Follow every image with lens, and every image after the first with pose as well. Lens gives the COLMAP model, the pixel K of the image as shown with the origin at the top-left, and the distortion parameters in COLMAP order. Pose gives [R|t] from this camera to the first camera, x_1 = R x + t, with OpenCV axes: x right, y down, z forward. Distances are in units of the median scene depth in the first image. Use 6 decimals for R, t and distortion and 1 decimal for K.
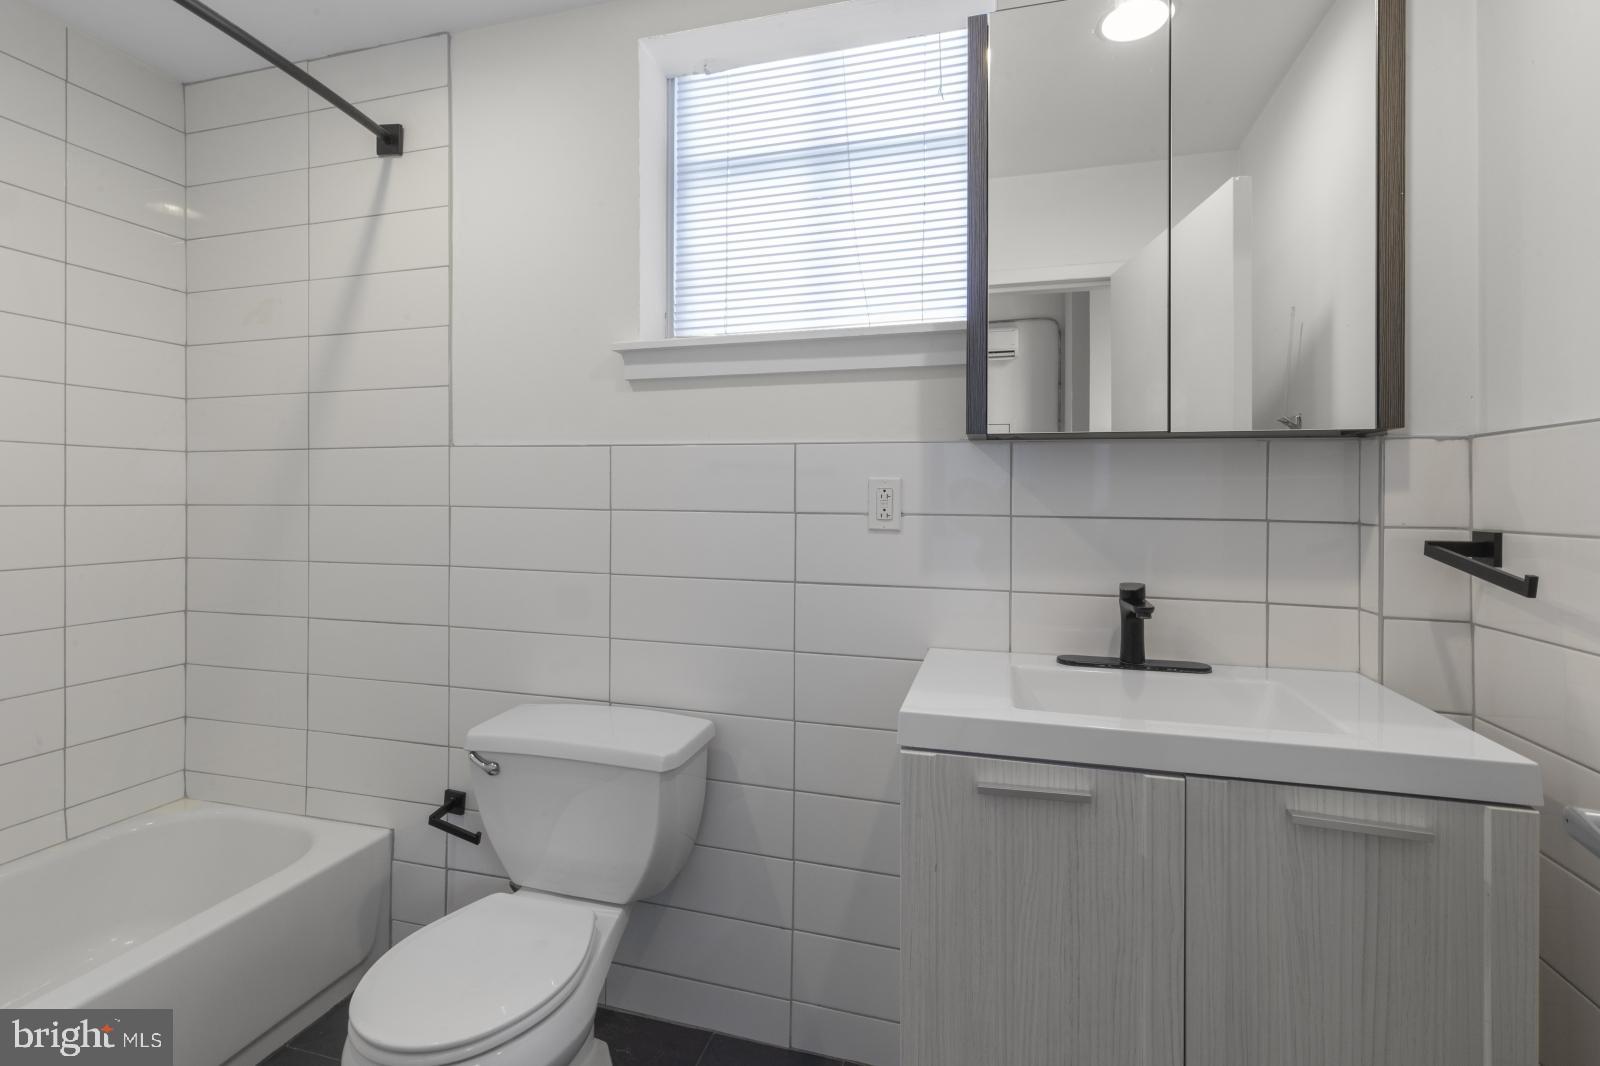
lens RADIAL K [[729.9, 0, 784.8], [0, 729.9, 499.7], [0, 0, 1]] dist [0.000305, 0.000108]
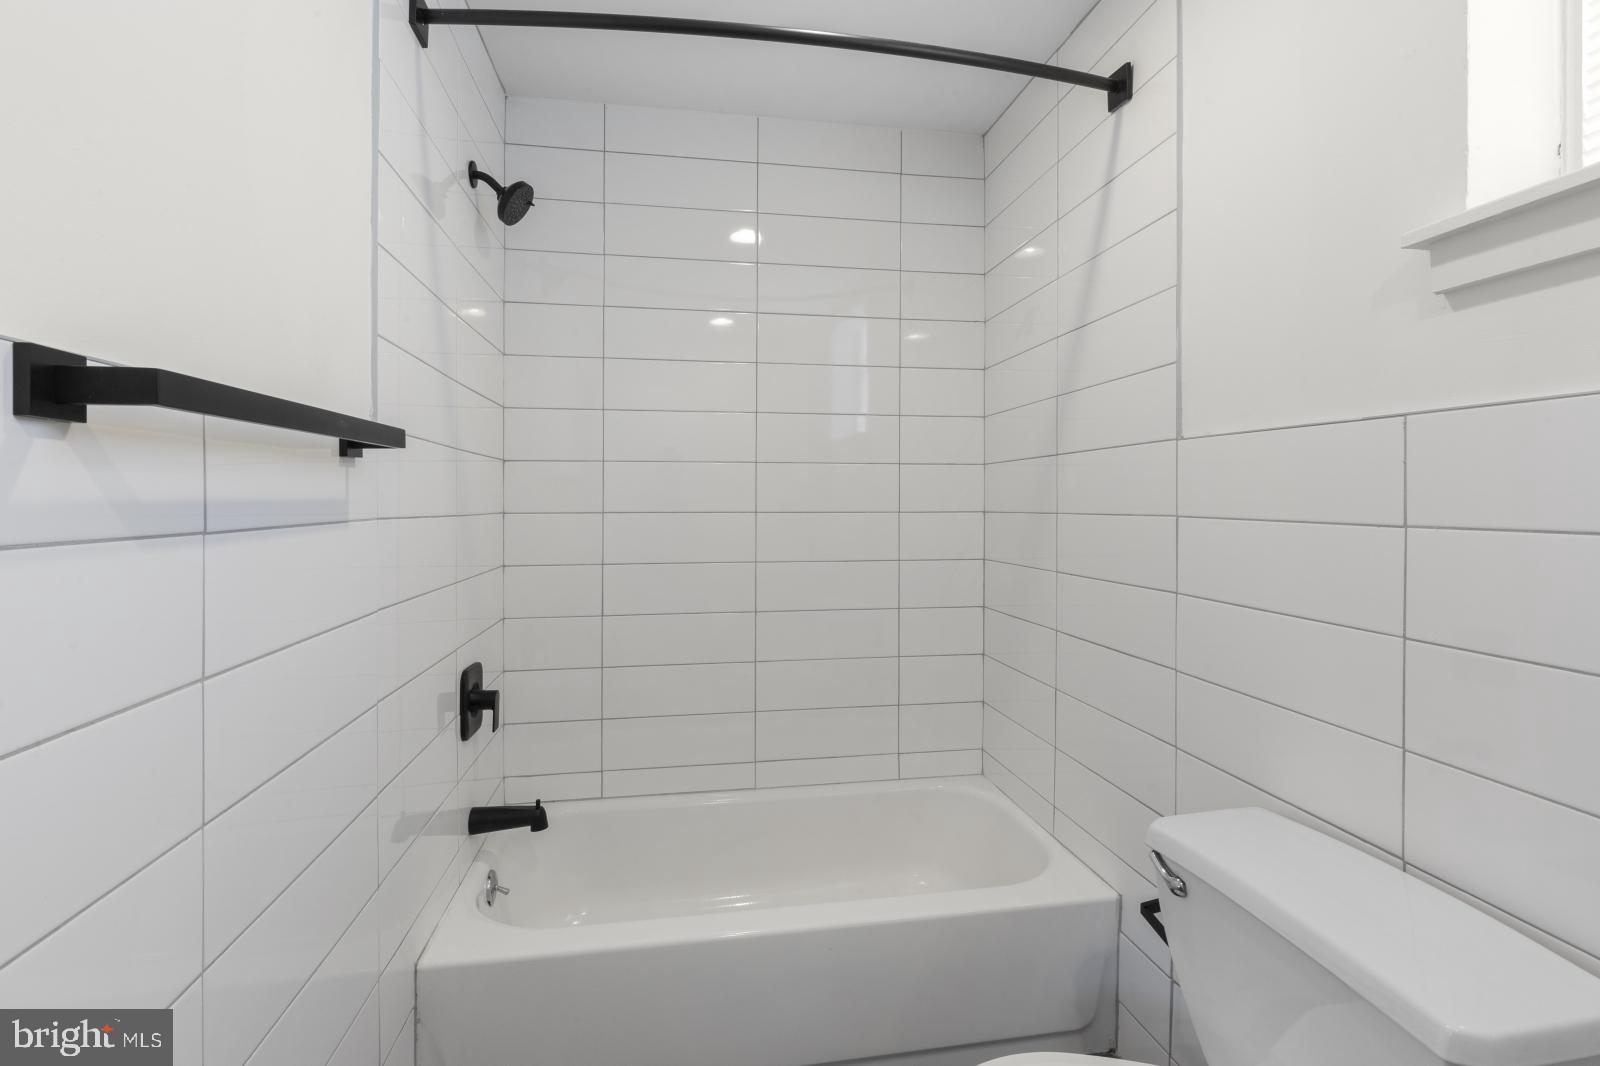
lens RADIAL K [[729.9, 0, 780.5], [0, 729.9, 504.2], [0, 0, 1]] dist [0.000305, 0.000108]
pose [[0.415140, -0.002221, -0.909755, 0.073428], [0.001690, 0.999997, -0.001671, -0.003470], [0.909756, -0.000844, 0.415143, 0.289163]]
